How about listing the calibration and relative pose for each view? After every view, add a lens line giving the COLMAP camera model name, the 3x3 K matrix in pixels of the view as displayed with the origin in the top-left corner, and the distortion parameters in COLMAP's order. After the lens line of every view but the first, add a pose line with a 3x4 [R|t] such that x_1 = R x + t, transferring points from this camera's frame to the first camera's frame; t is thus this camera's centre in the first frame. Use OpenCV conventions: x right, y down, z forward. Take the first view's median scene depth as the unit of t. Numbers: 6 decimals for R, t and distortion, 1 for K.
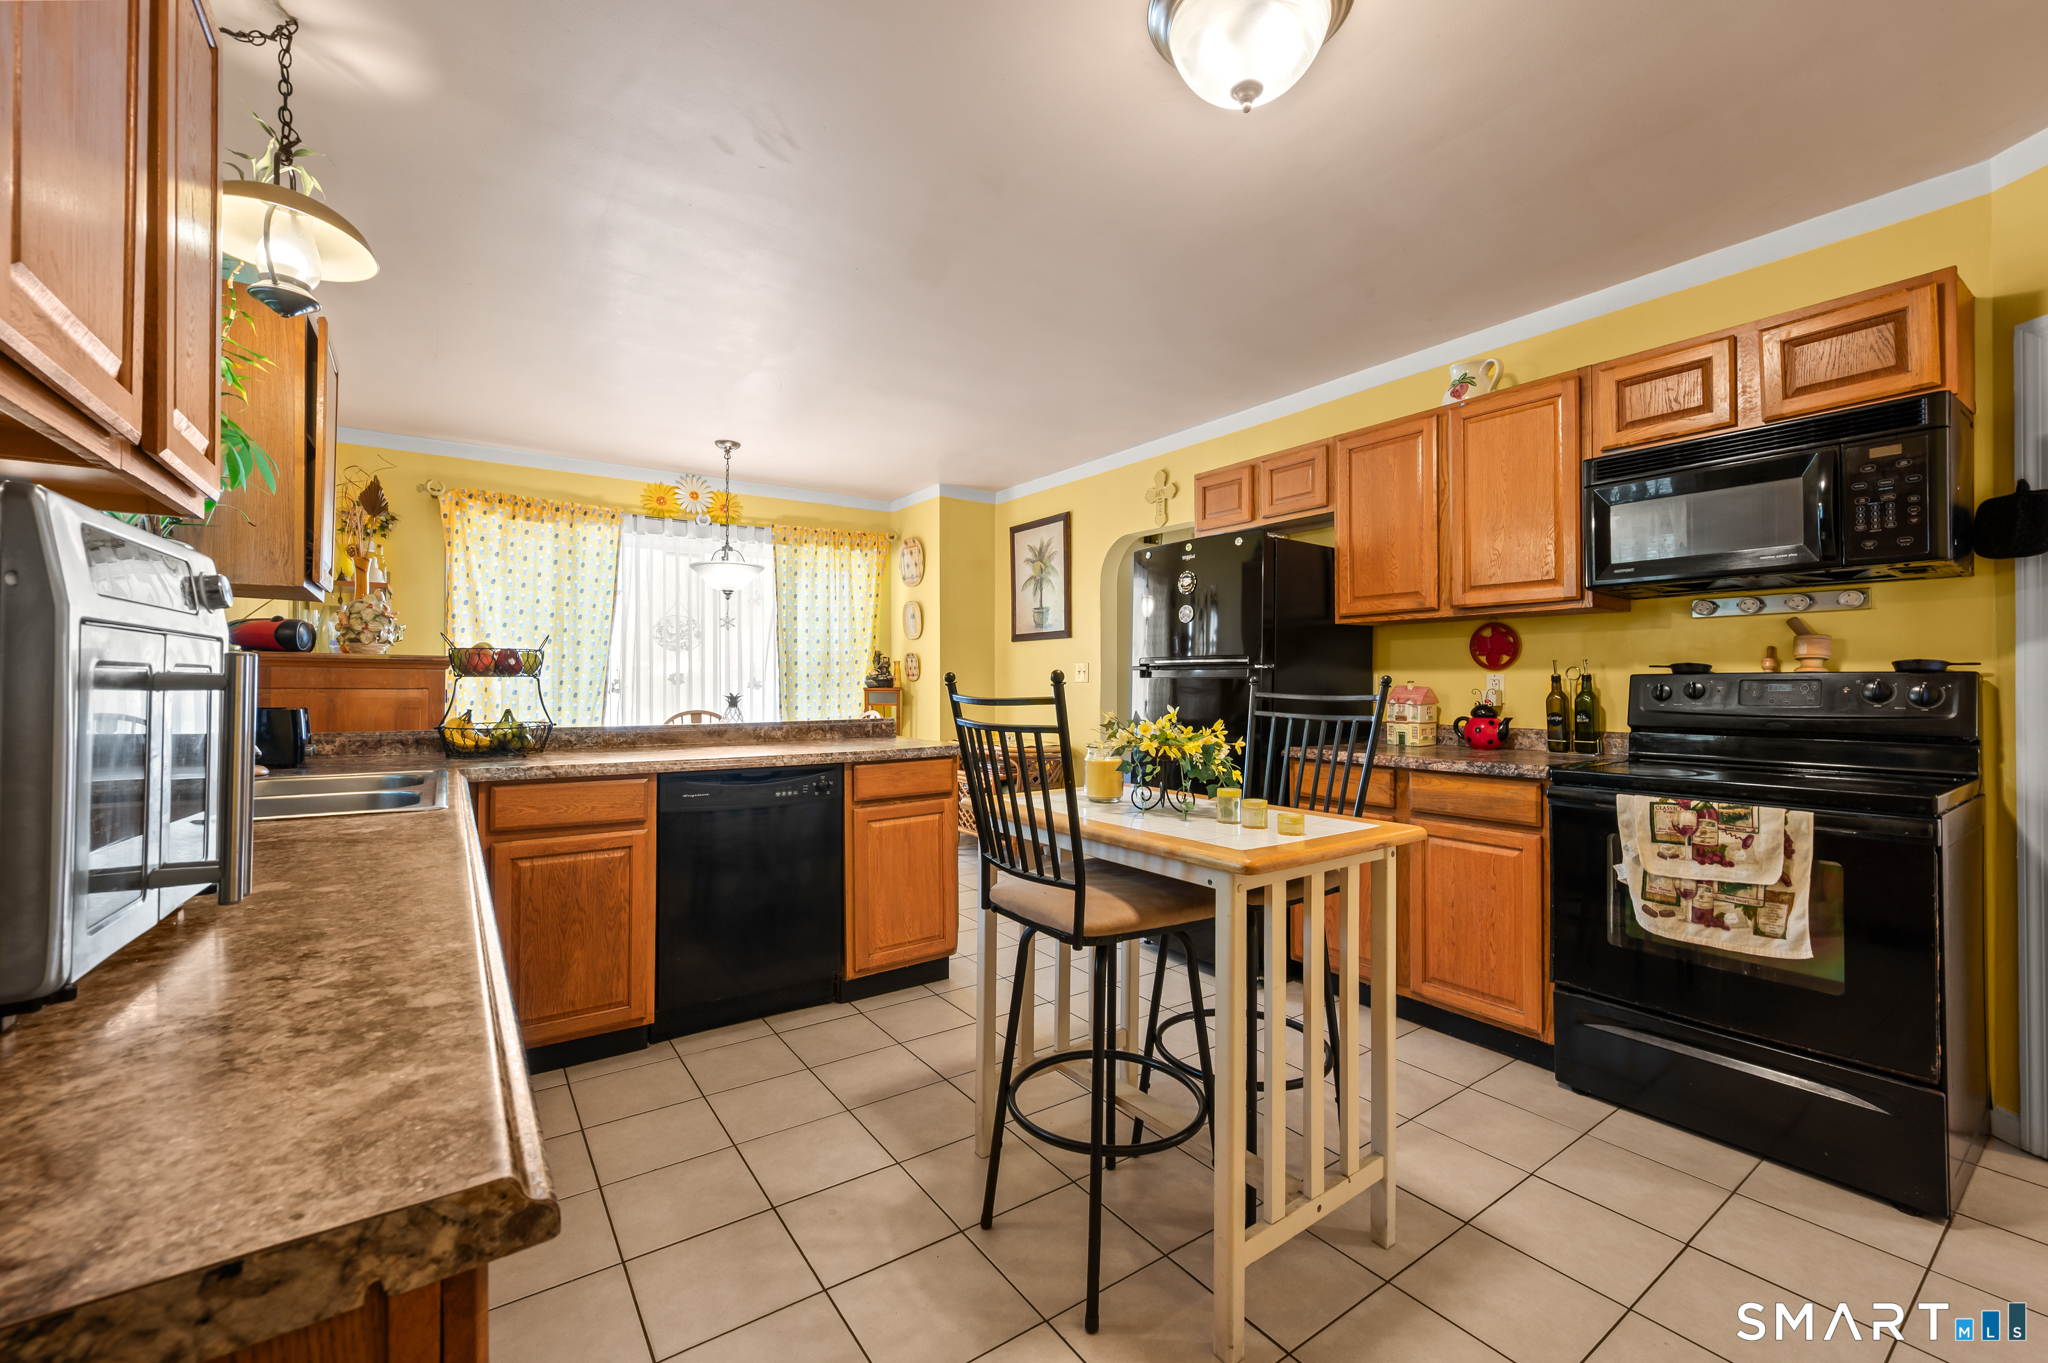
lens RADIAL K [[809.4, 0, 1026.2], [0, 809.4, 675.5], [0, 0, 1]] dist [0.001387, -0.000189]
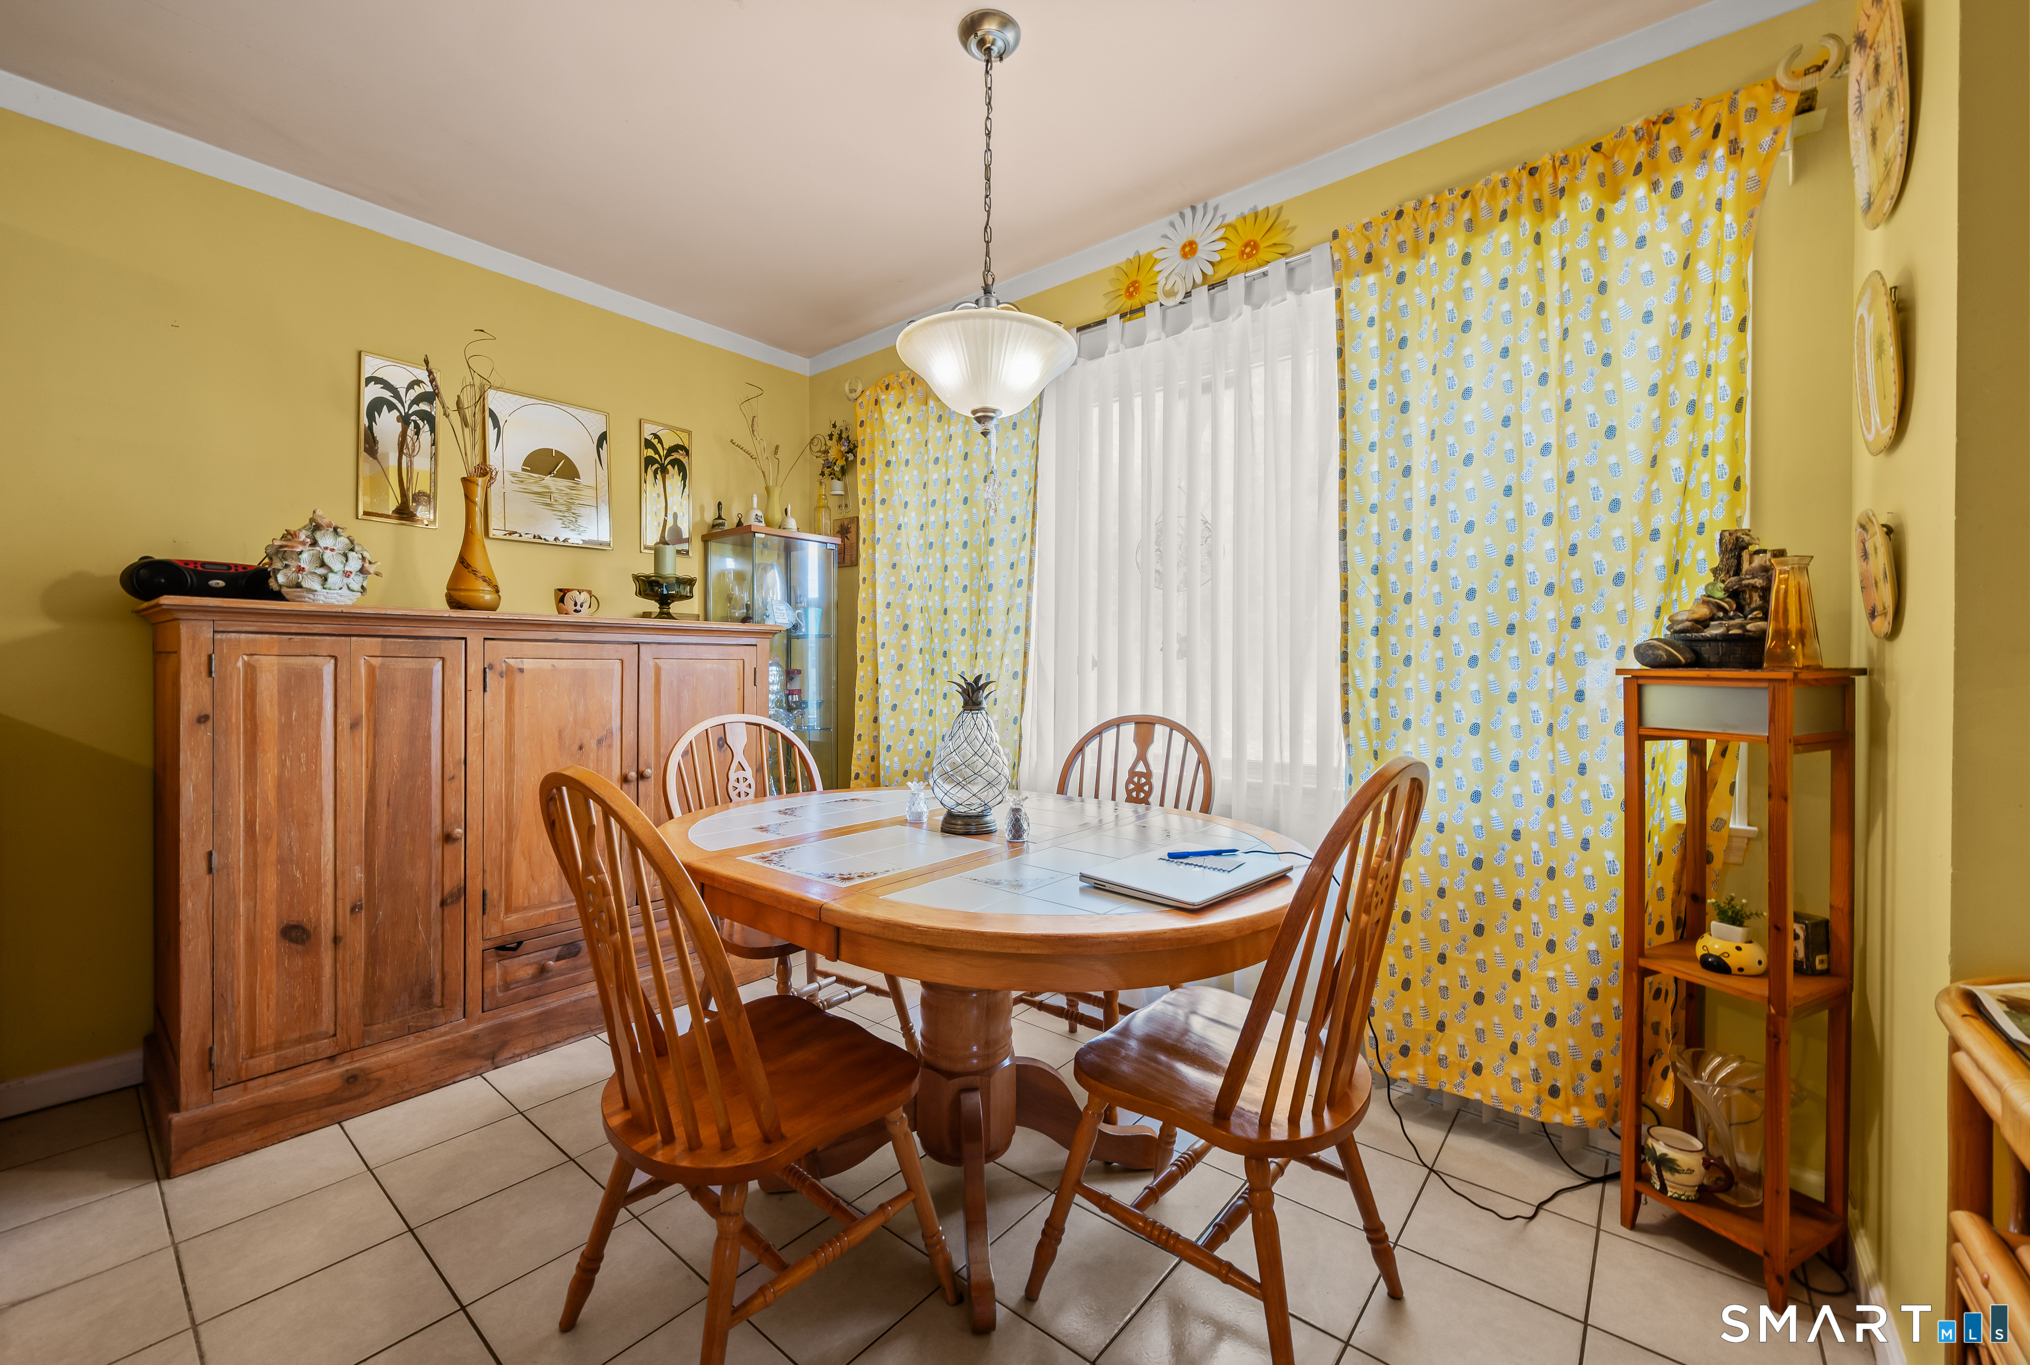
lens RADIAL K [[814.5, 0, 1007.9], [0, 814.5, 676.2], [0, 0, 1]] dist [0.000410, 0.000485]
pose [[0.271951, 0.010298, -0.962256, 0.012450], [-0.000553, 0.999944, 0.010545, 0.017465], [0.962311, -0.002335, 0.271942, 0.870033]]
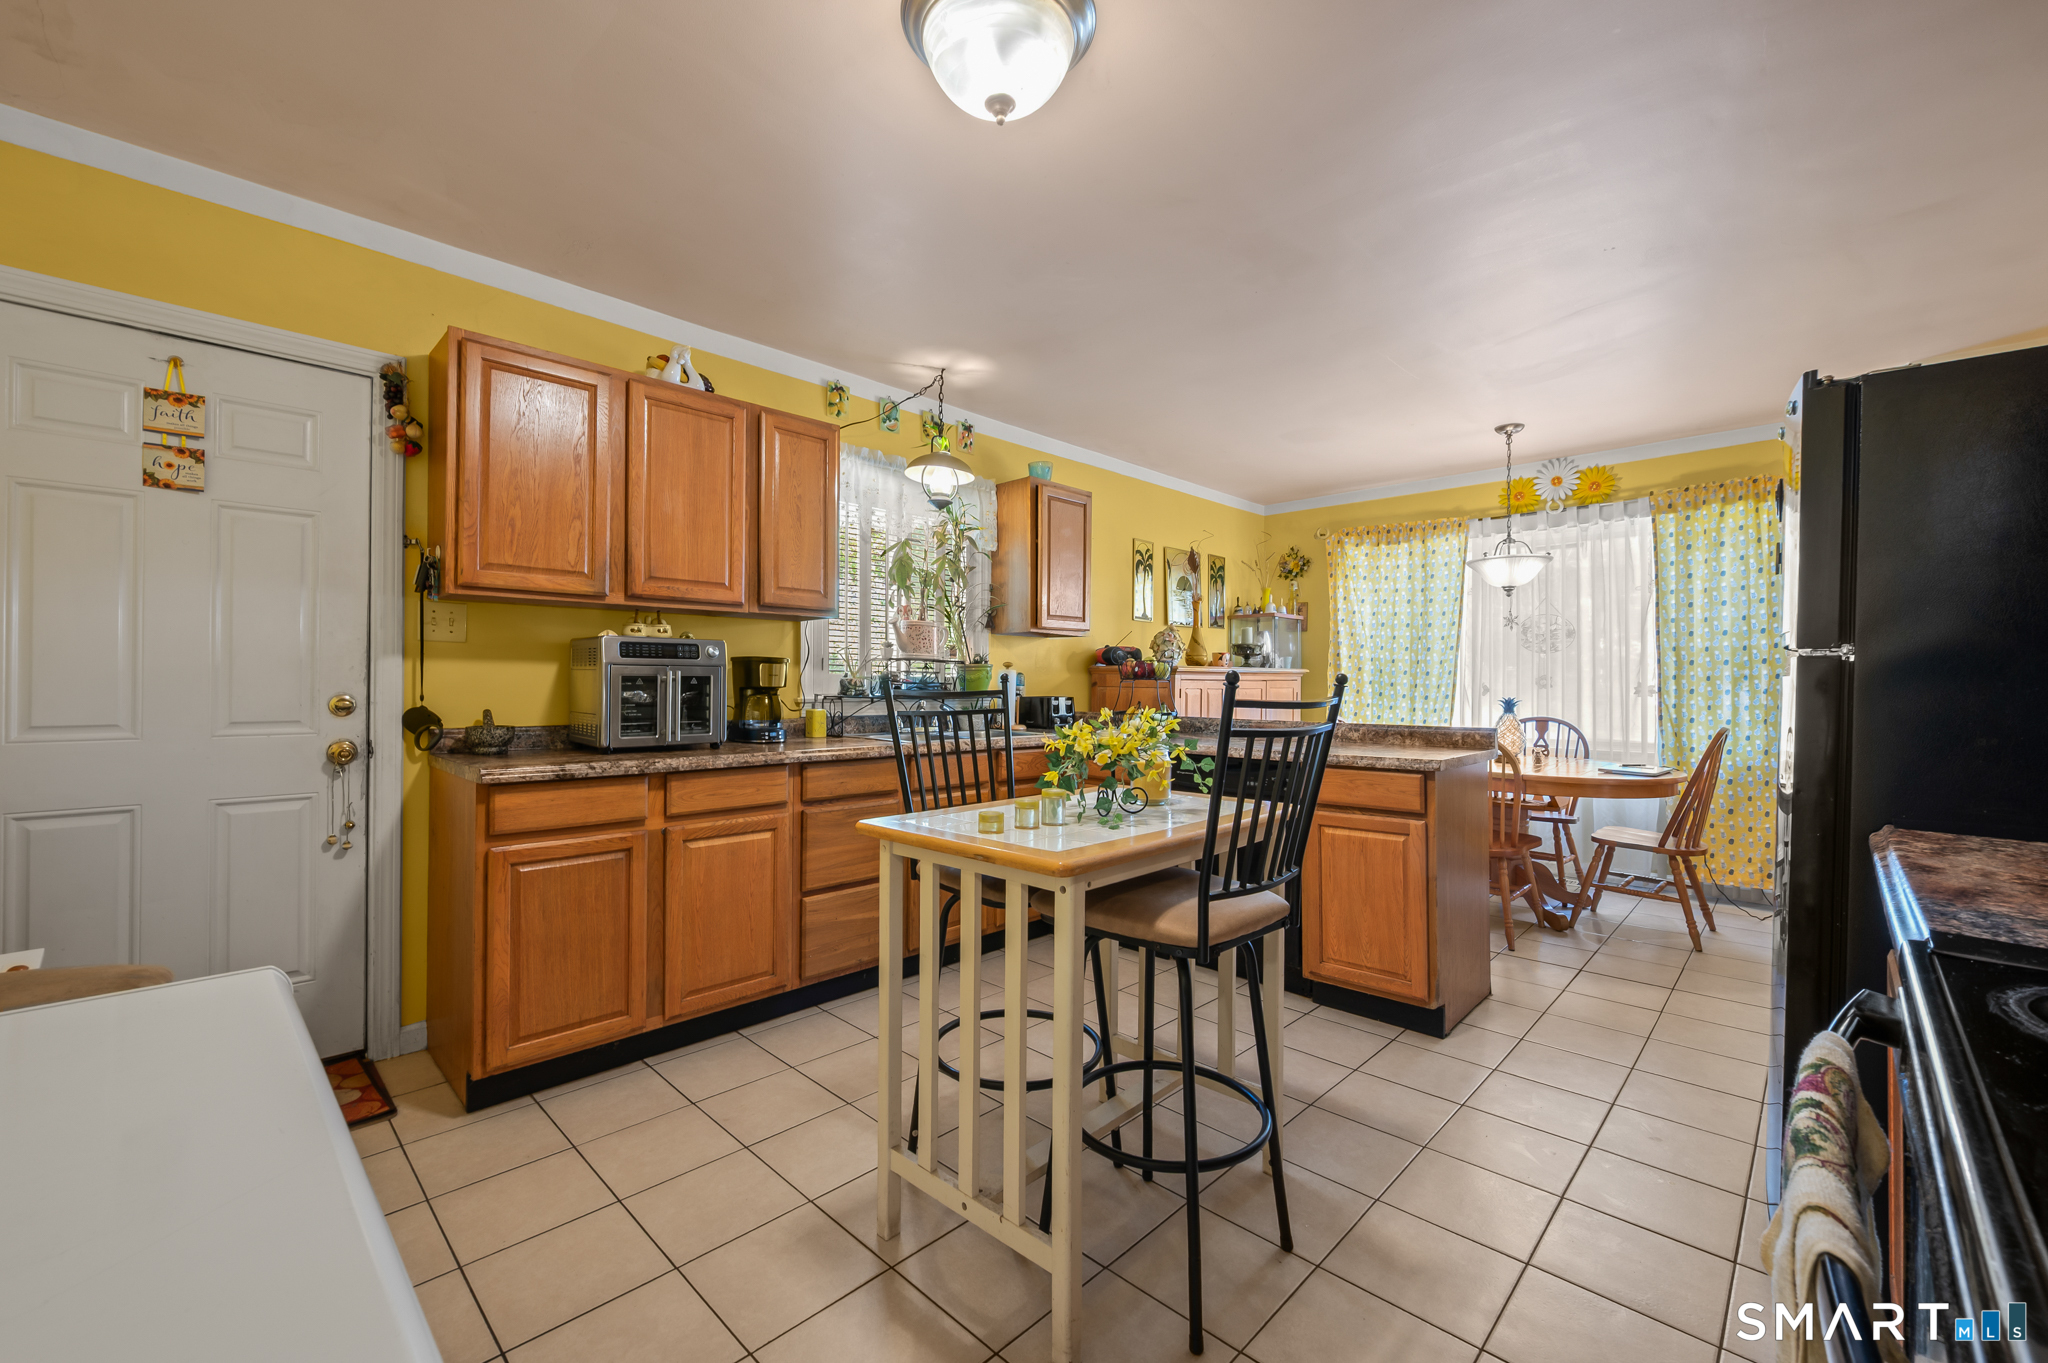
lens RADIAL K [[826.6, 0, 1036.3], [0, 826.6, 681.1], [0, 0, 1]] dist [-0.000505, -0.000046]
pose [[0.202267, -0.001890, -0.979329, 0.426380], [-0.000532, 0.999998, -0.002040, 0.004548], [0.979330, 0.000934, 0.202265, 0.271237]]
